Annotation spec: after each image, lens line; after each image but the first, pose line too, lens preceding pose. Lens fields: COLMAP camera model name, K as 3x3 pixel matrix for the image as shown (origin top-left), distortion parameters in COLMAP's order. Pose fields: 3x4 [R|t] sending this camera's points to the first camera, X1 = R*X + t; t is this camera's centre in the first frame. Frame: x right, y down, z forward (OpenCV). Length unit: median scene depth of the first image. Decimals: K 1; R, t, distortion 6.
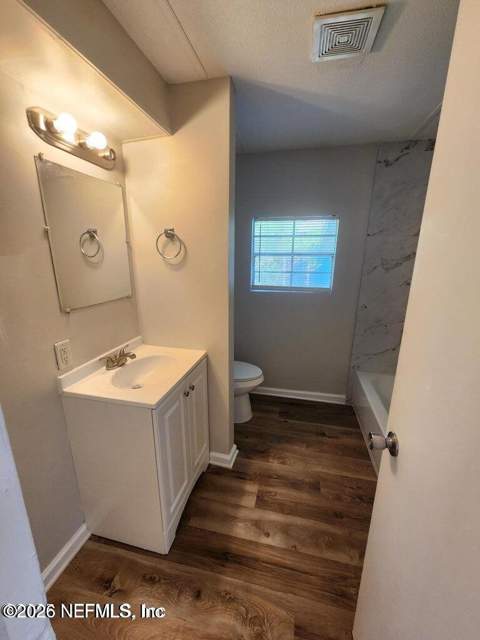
lens RADIAL K [[256.5, 0, 249.1], [0, 256.5, 319.8], [0, 0, 1]] dist [-0.000674, -0.000040]
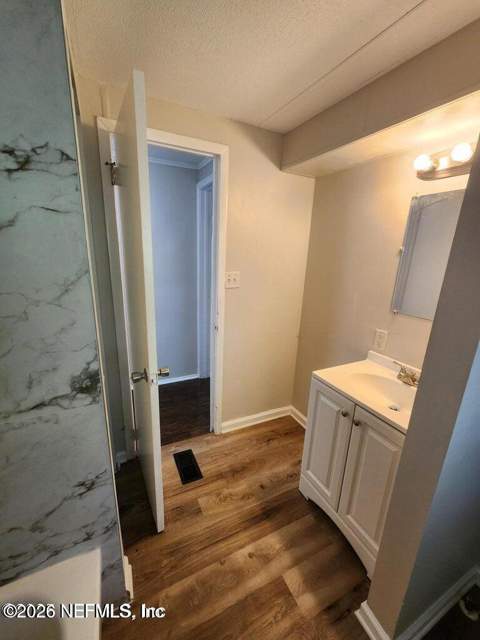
lens RADIAL K [[258.8, 0, 232.3], [0, 258.8, 319.7], [0, 0, 1]] dist [-0.009490, -0.000242]
pose [[-0.796237, 0.115971, -0.593766, 0.620616], [-0.198956, 0.876670, 0.438025, -0.355075], [0.571335, 0.466905, -0.674964, 1.252060]]
